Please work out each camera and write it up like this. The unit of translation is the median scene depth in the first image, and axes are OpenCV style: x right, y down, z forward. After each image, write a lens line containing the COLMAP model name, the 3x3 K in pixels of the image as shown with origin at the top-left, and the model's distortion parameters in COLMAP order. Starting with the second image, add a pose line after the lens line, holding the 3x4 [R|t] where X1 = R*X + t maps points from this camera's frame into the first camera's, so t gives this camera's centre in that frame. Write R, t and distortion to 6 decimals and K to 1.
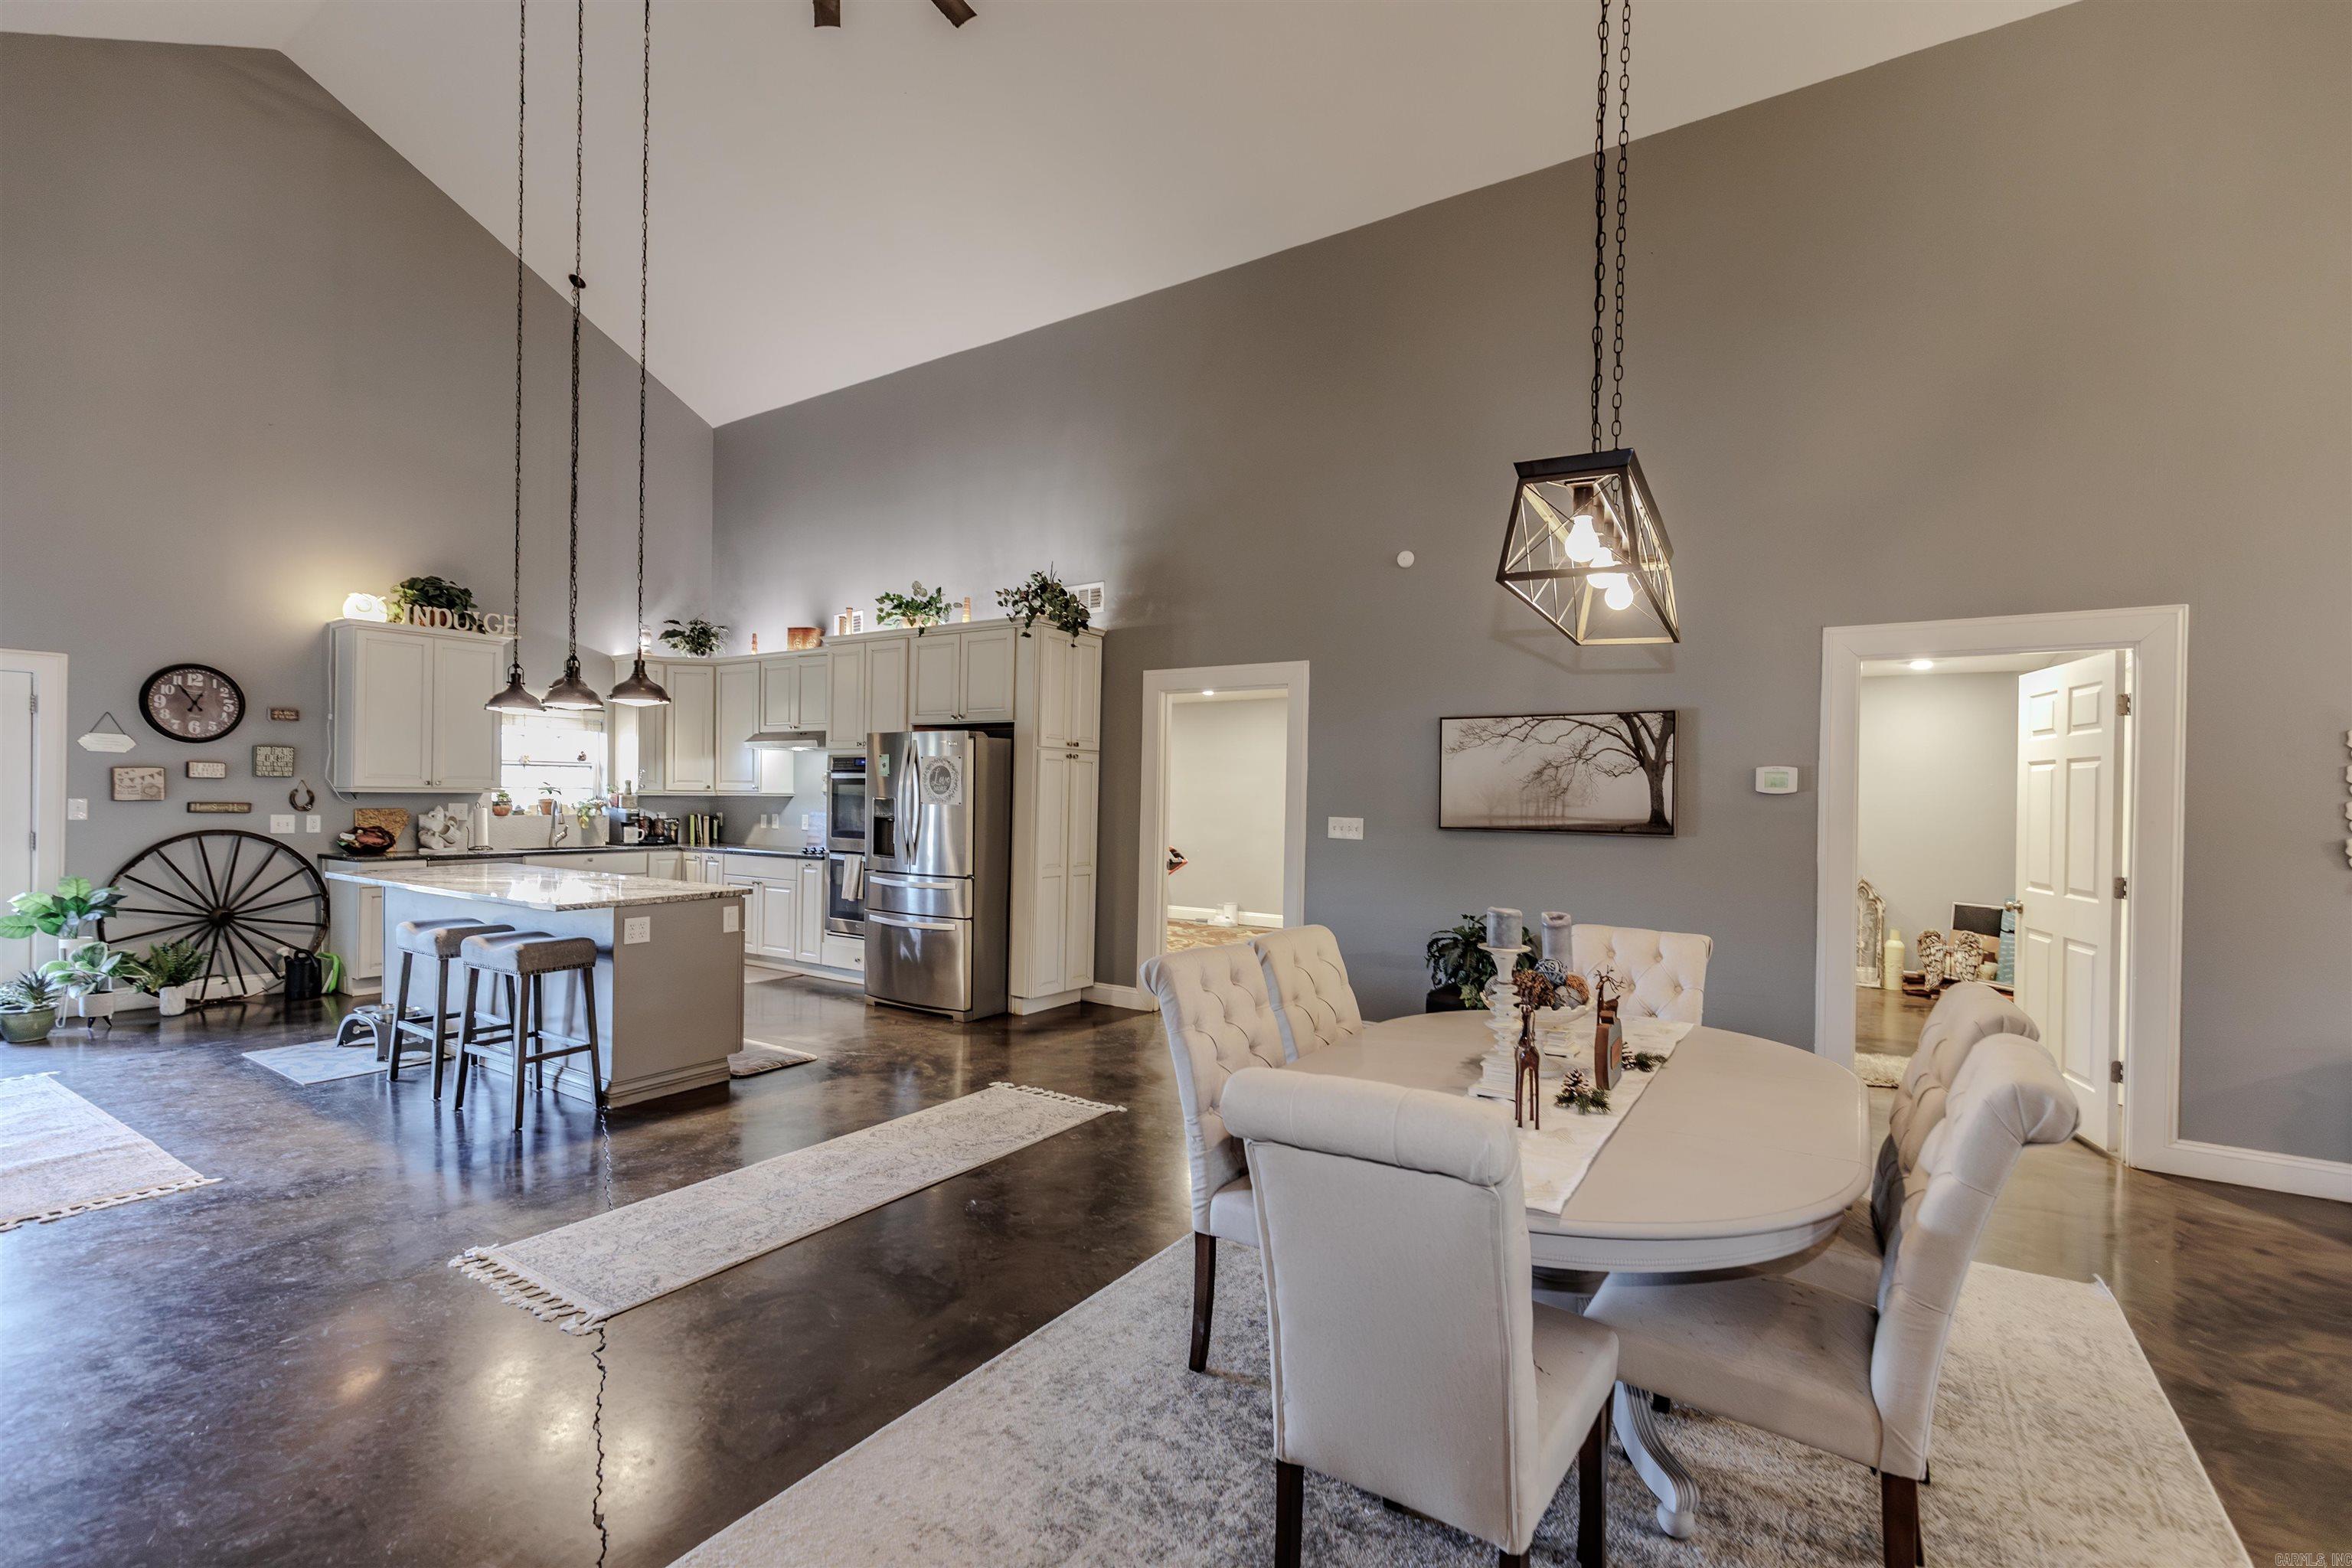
lens RADIAL K [[1052.7, 0, 1194.0], [0, 1052.7, 791.3], [0, 0, 1]] dist [0.004834, -0.000424]
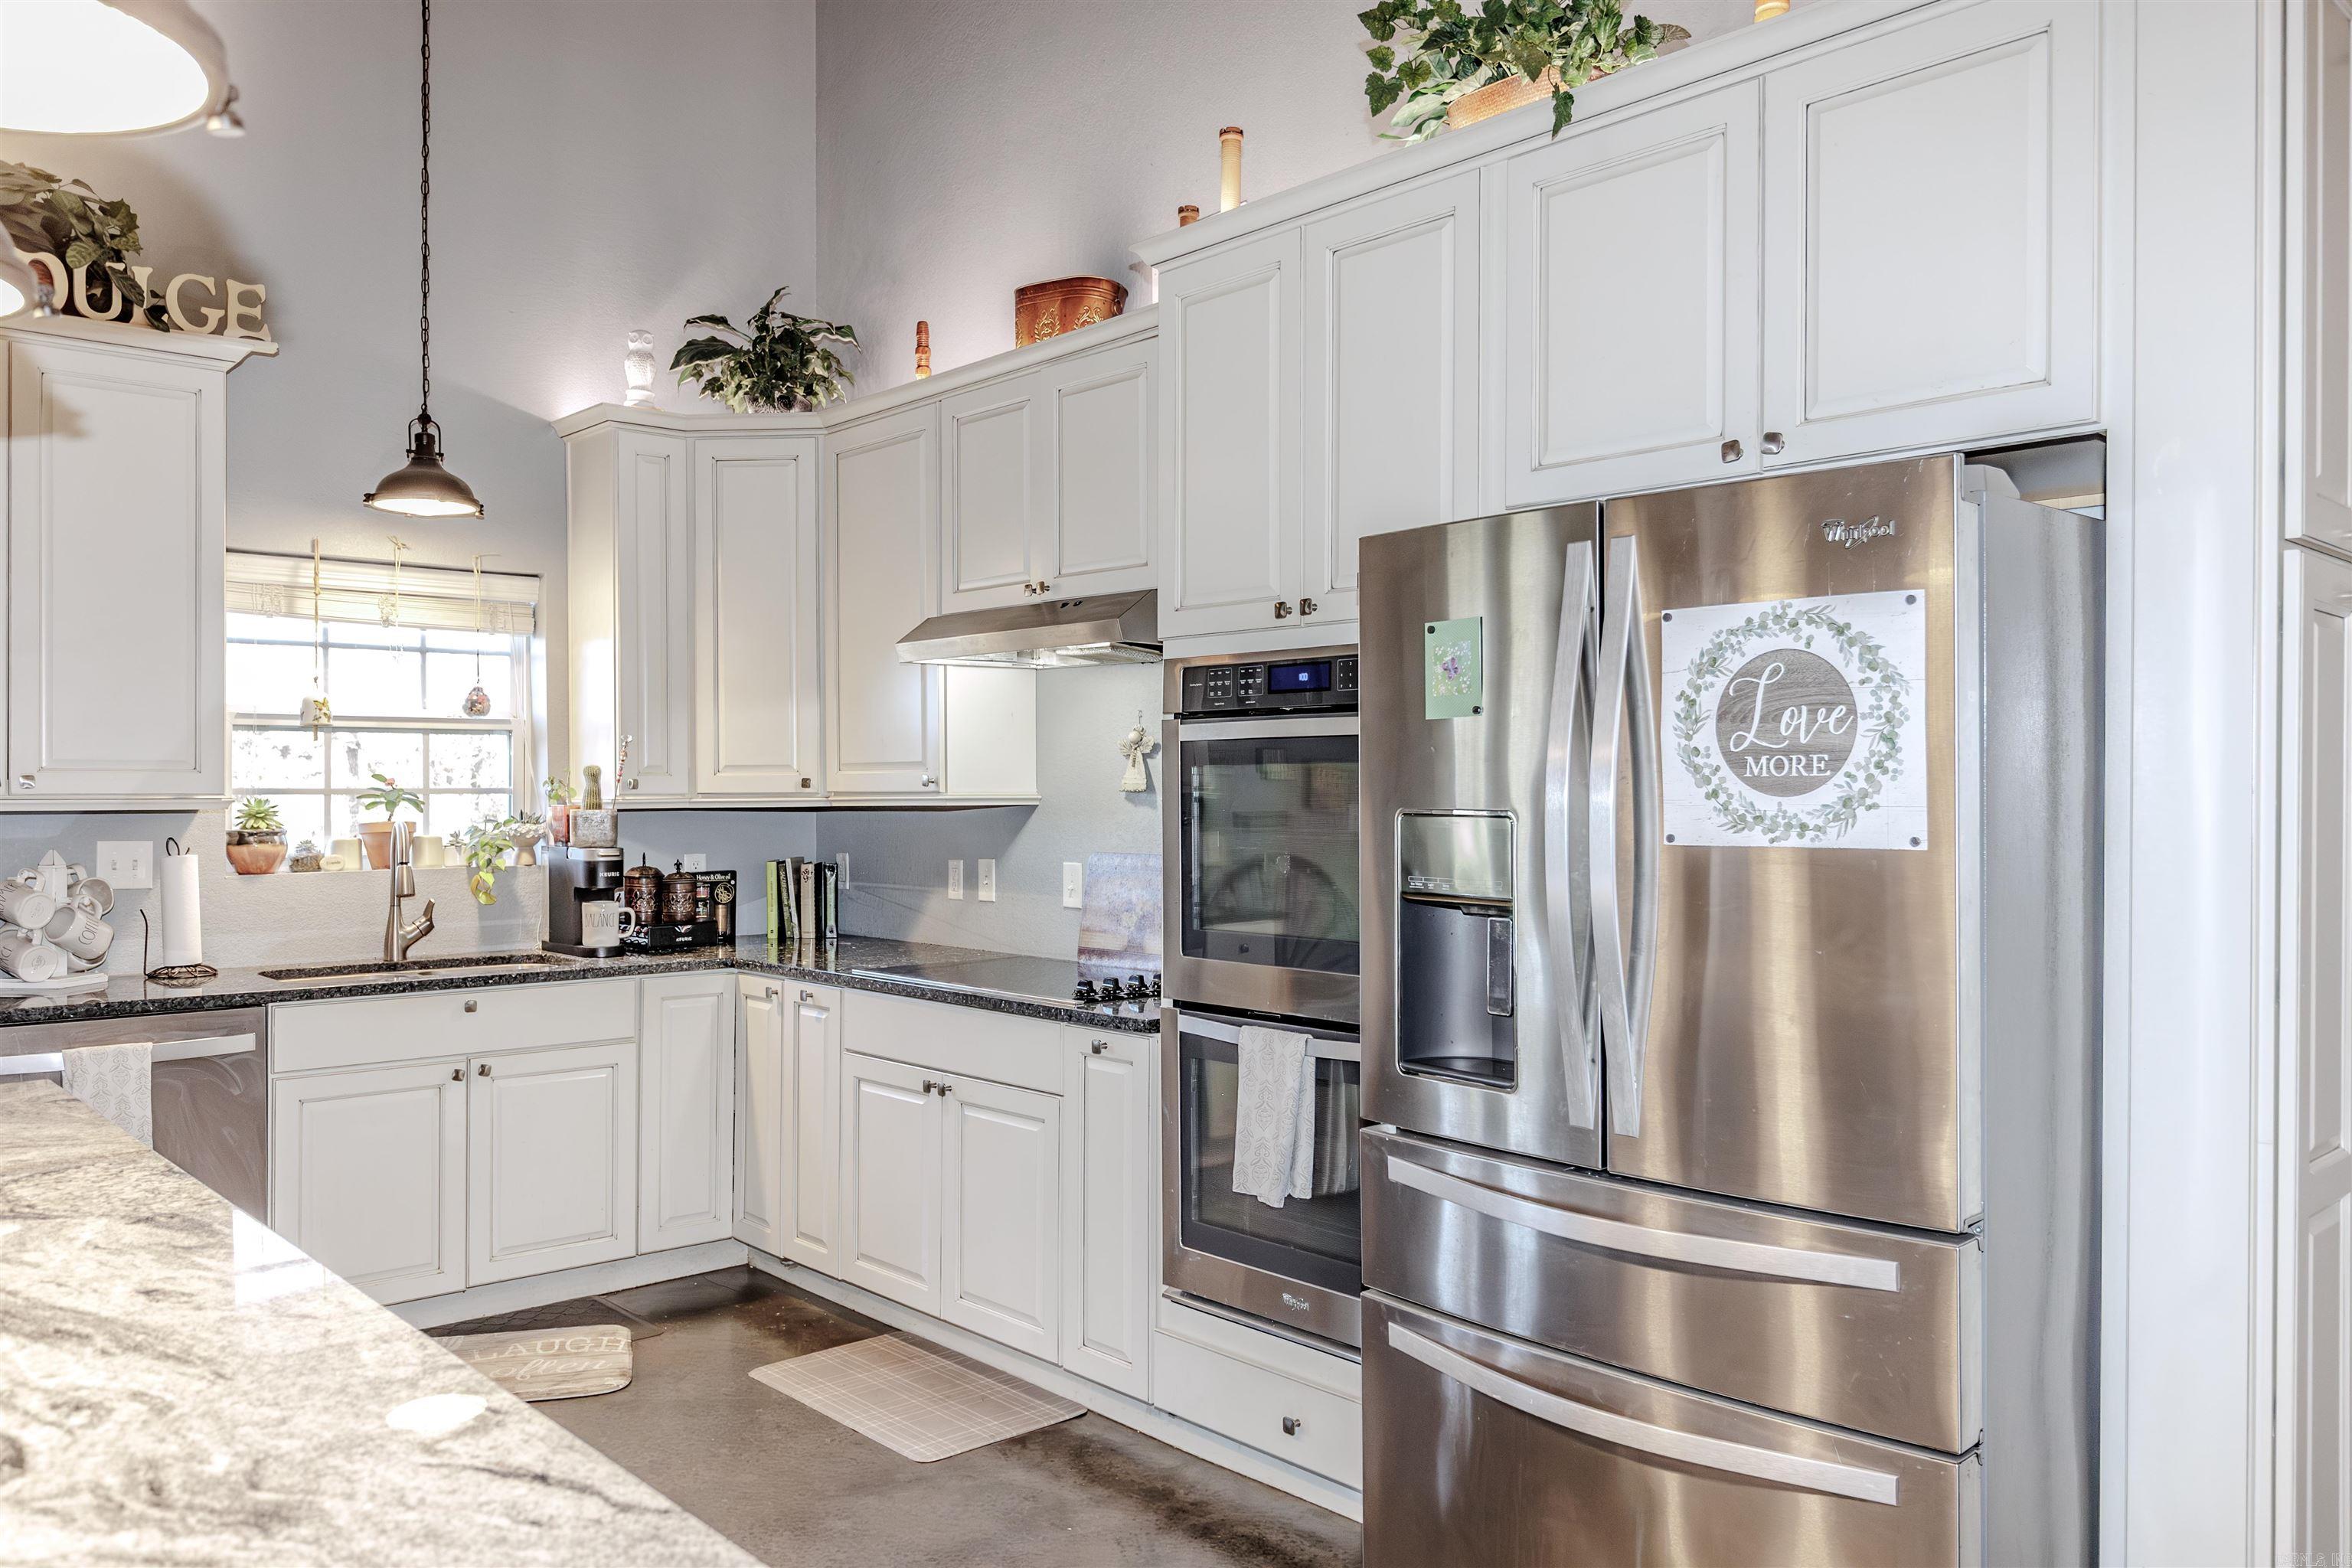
lens RADIAL K [[1709.7, 0, 1159.2], [0, 1709.7, 783.3], [0, 0, 1]] dist [-0.001150, 0.002461]
pose [[0.964000, -0.016000, -0.265421, -0.229371], [0.015734, 0.999871, -0.003130, -0.000152], [0.265437, -0.001158, 0.964128, 0.562262]]
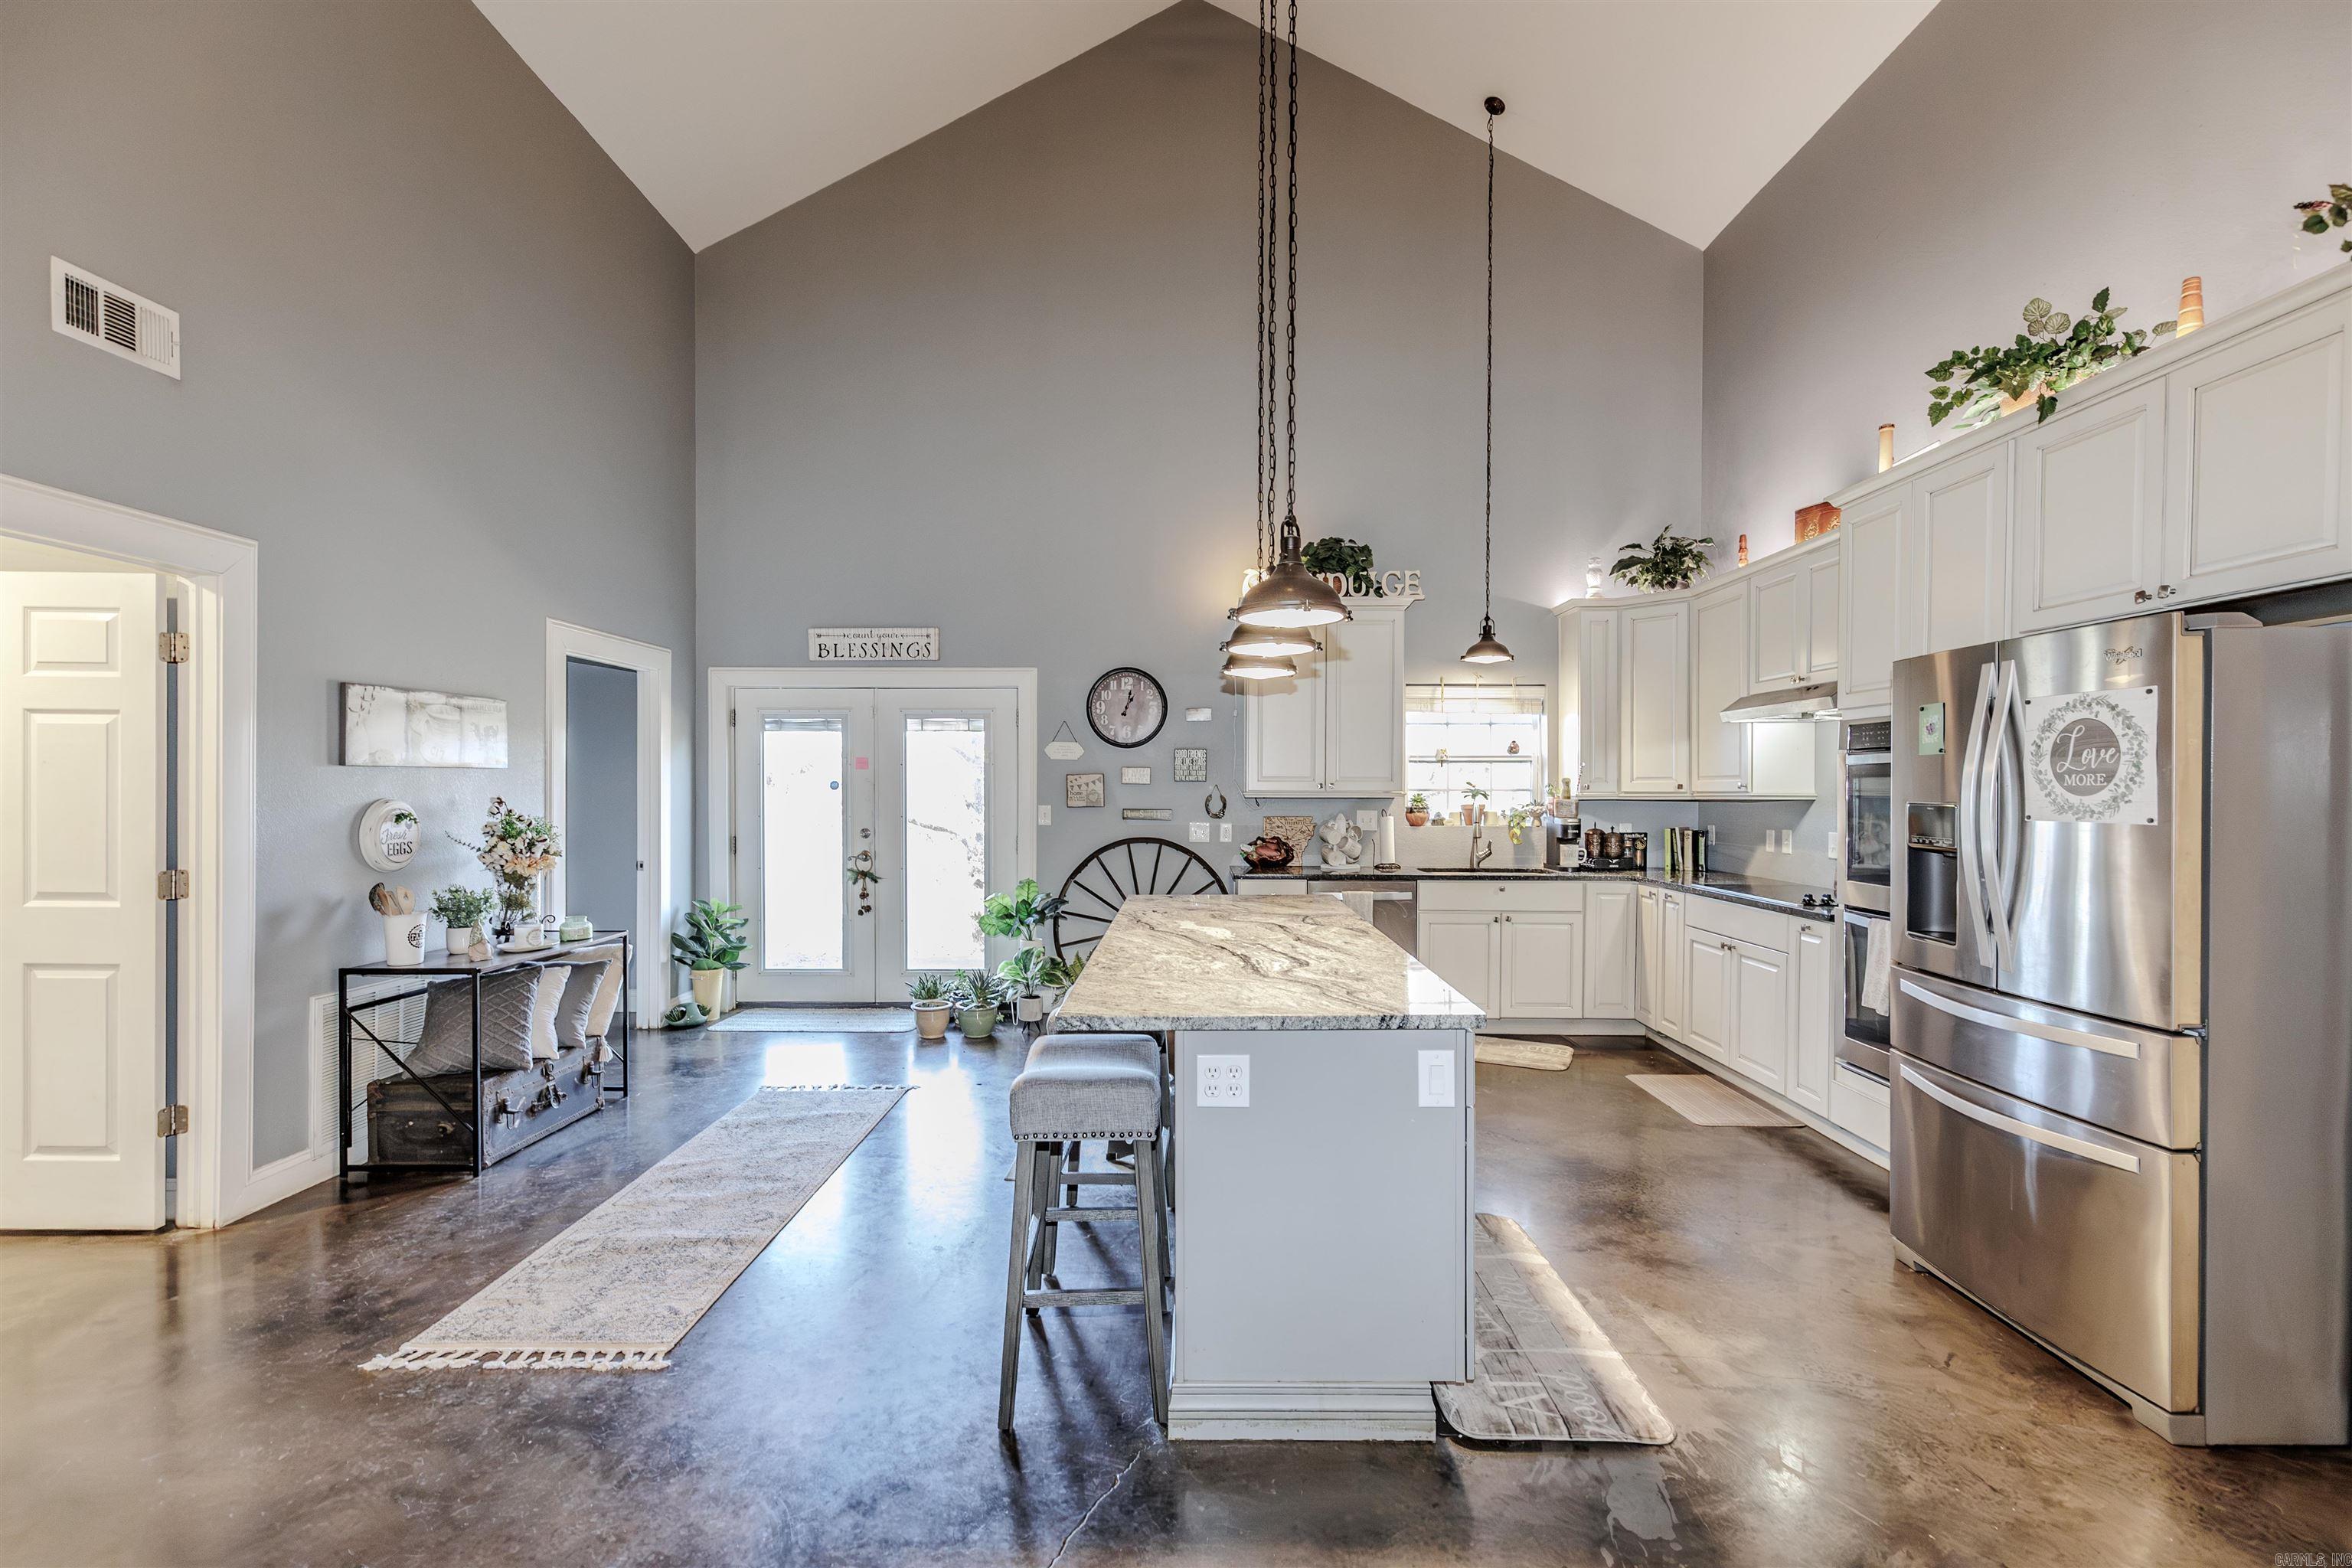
lens RADIAL K [[1052.7, 0, 1185.8], [0, 1052.7, 799.9], [0, 0, 1]] dist [0.004834, -0.000424]
pose [[0.532021, -0.003207, -0.846725, -0.079191], [0.008085, 0.999966, 0.001293, 0.001287], [0.846693, -0.007534, 0.532029, 0.450774]]
